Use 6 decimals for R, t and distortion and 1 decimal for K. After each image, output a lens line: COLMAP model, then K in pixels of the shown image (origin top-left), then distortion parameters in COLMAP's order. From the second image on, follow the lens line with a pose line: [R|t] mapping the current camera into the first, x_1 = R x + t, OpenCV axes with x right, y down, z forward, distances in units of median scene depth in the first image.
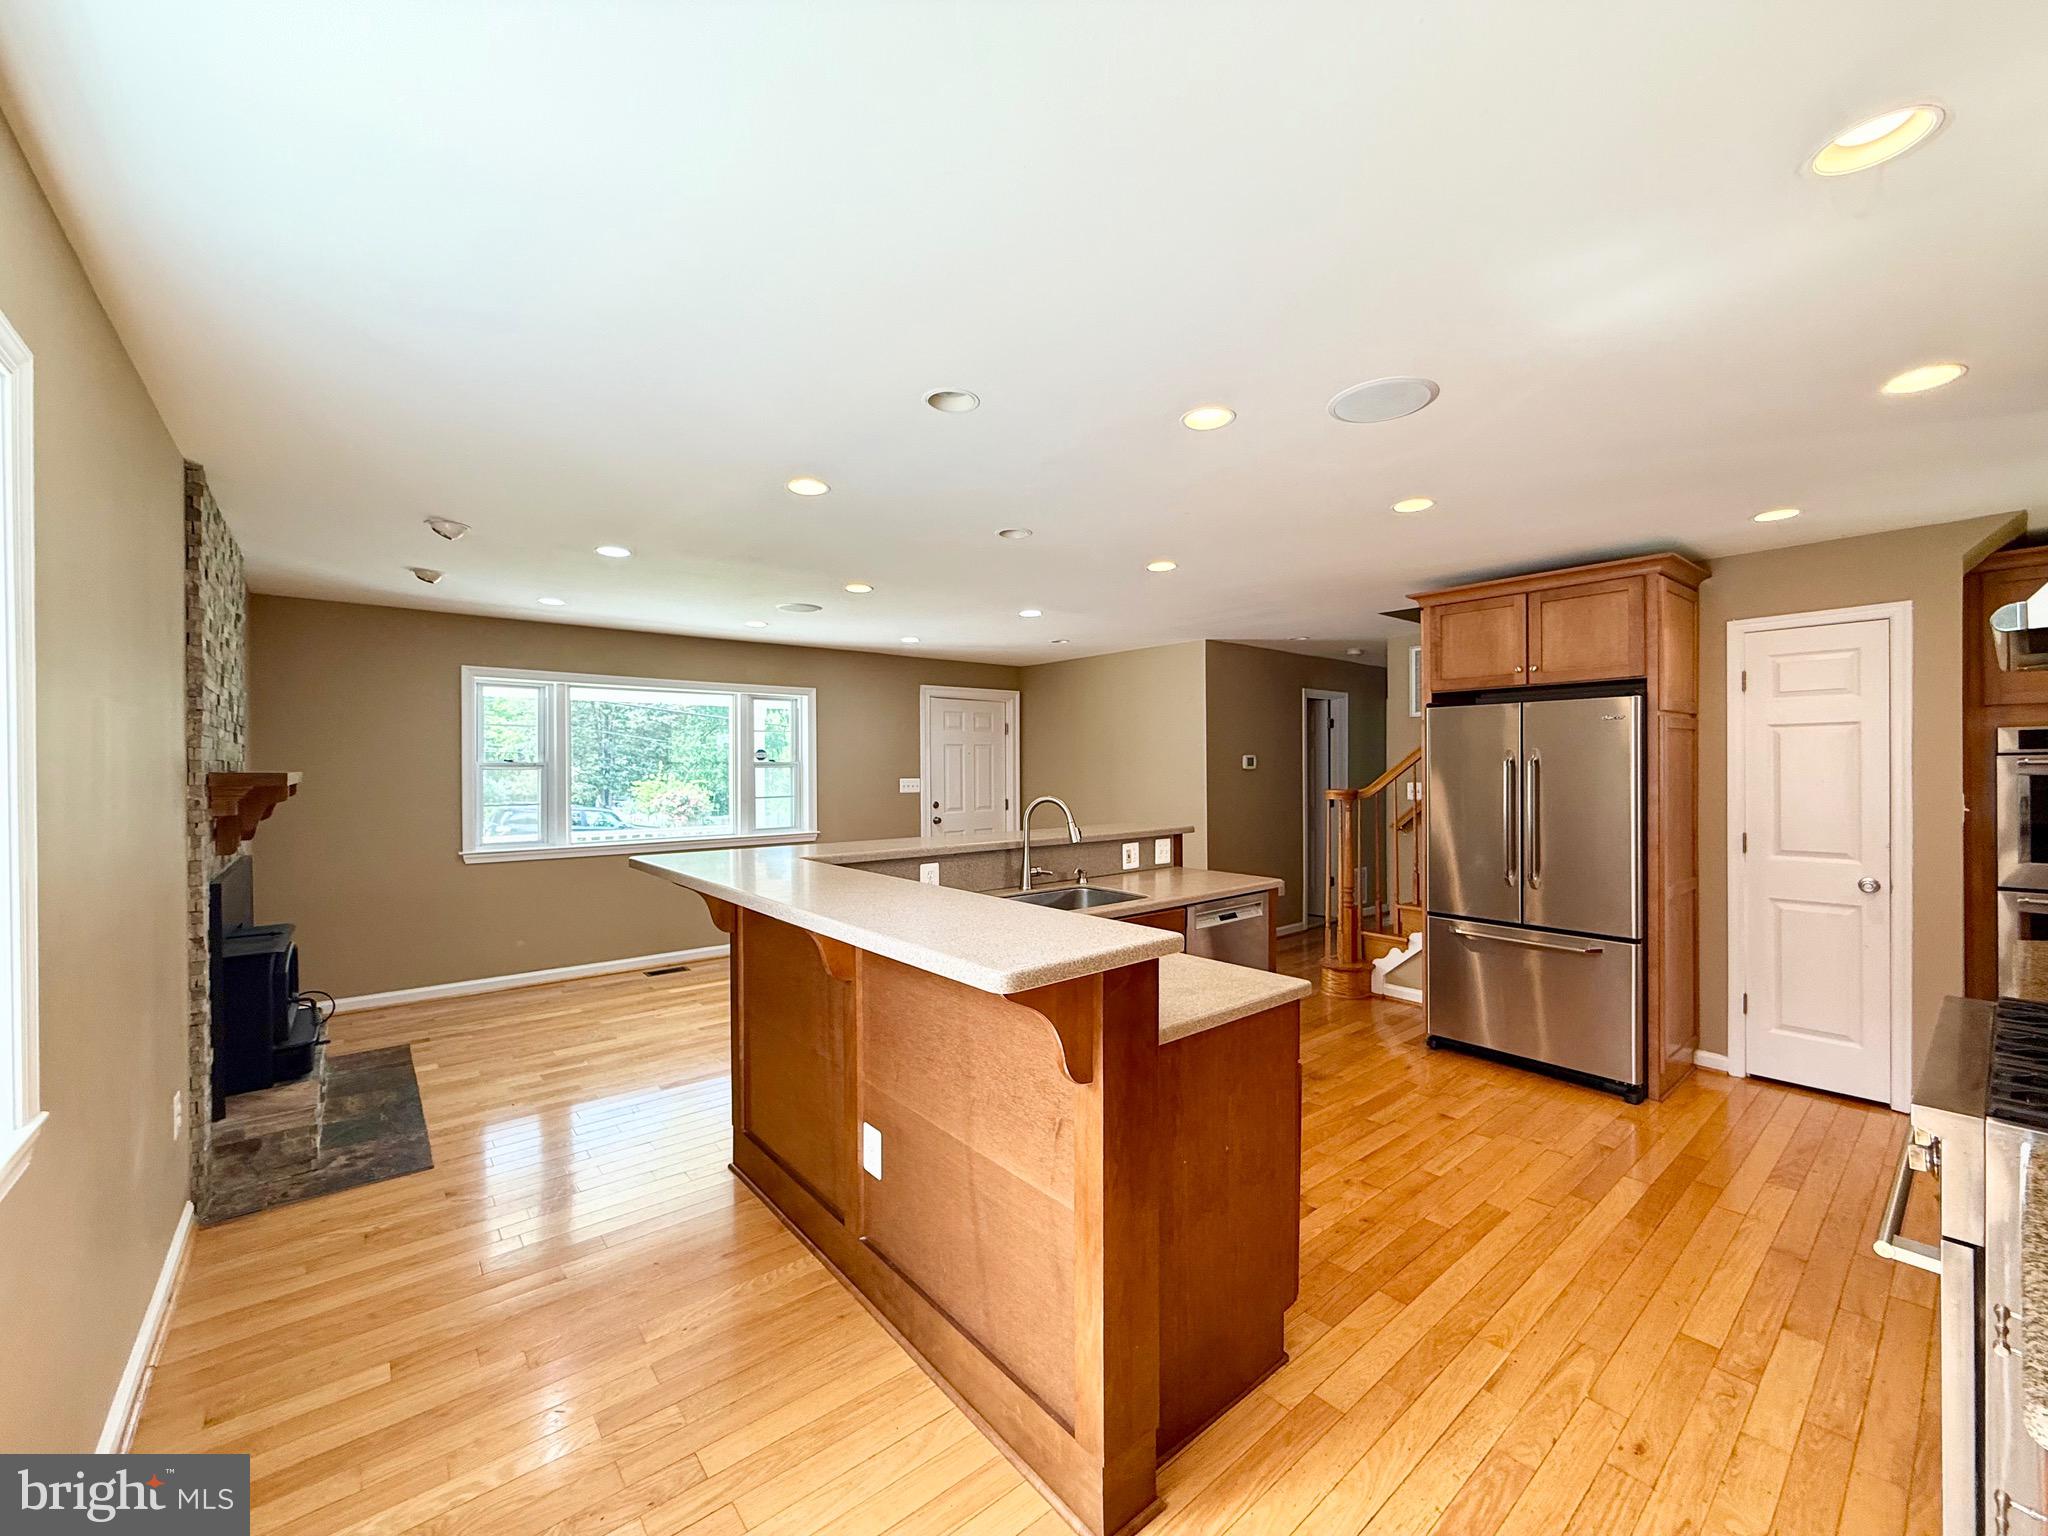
lens RADIAL K [[818.5, 0, 1018.6], [0, 818.5, 769.2], [0, 0, 1]] dist [0.001181, -0.000397]
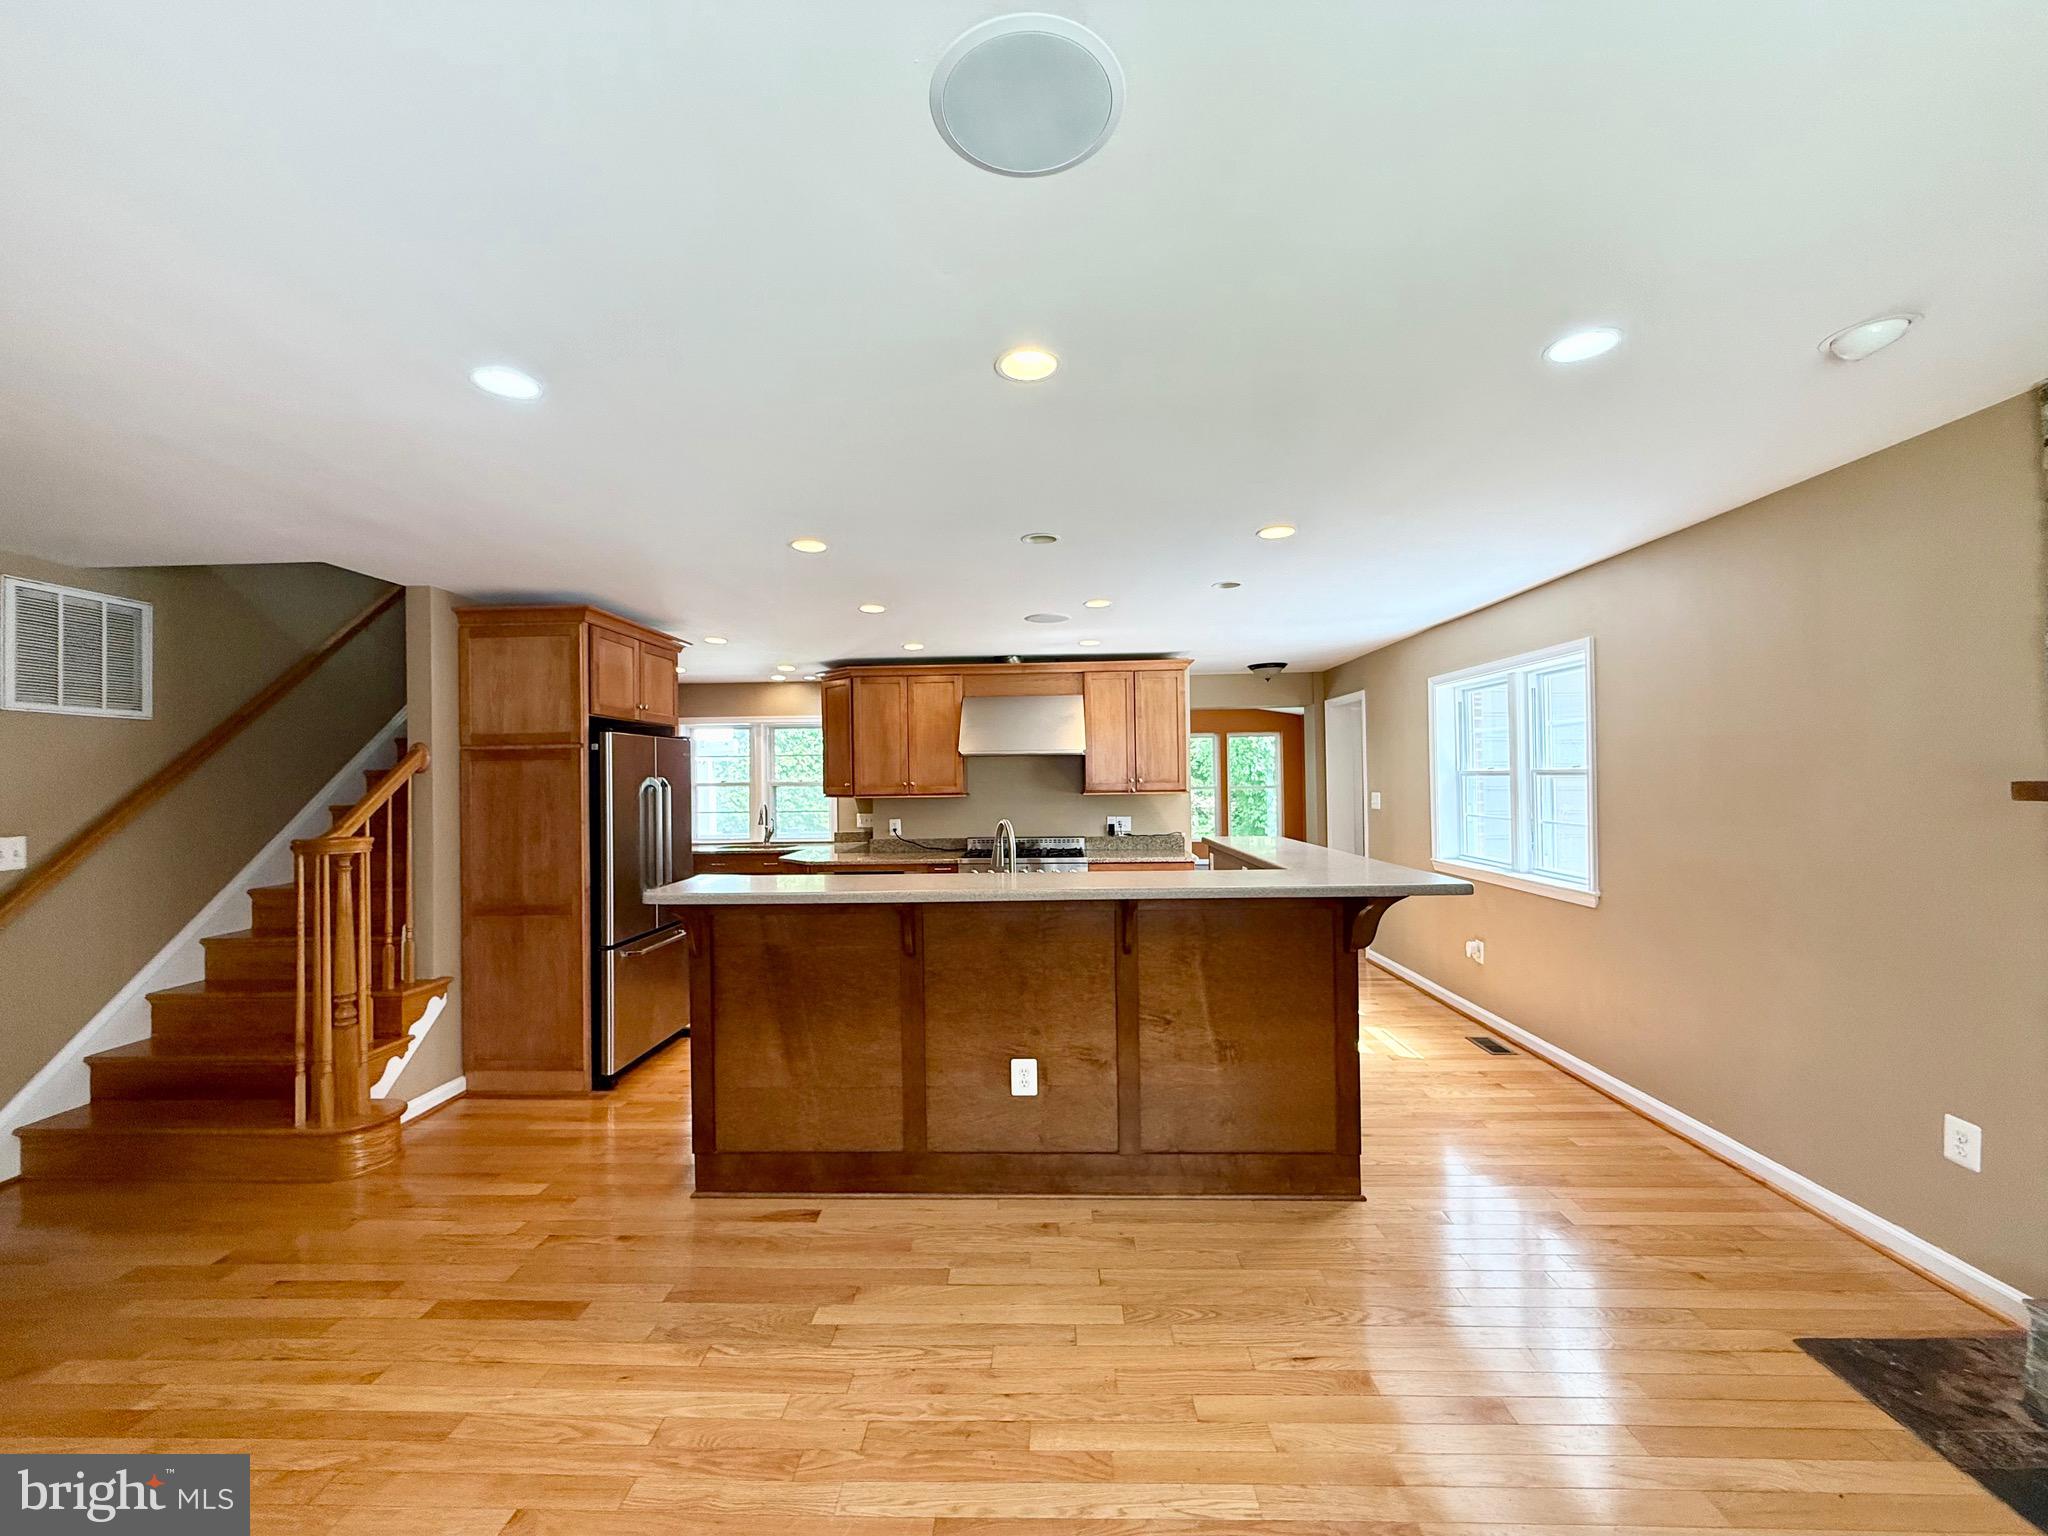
lens RADIAL K [[819.9, 0, 1020.0], [0, 819.9, 769.7], [0, 0, 1]] dist [0.000892, 0.000072]
pose [[-0.748107, 0.023208, 0.663173, -0.537932], [0.020925, 0.999716, -0.011380, -0.010871], [-0.663249, 0.005363, -0.748380, 1.526026]]
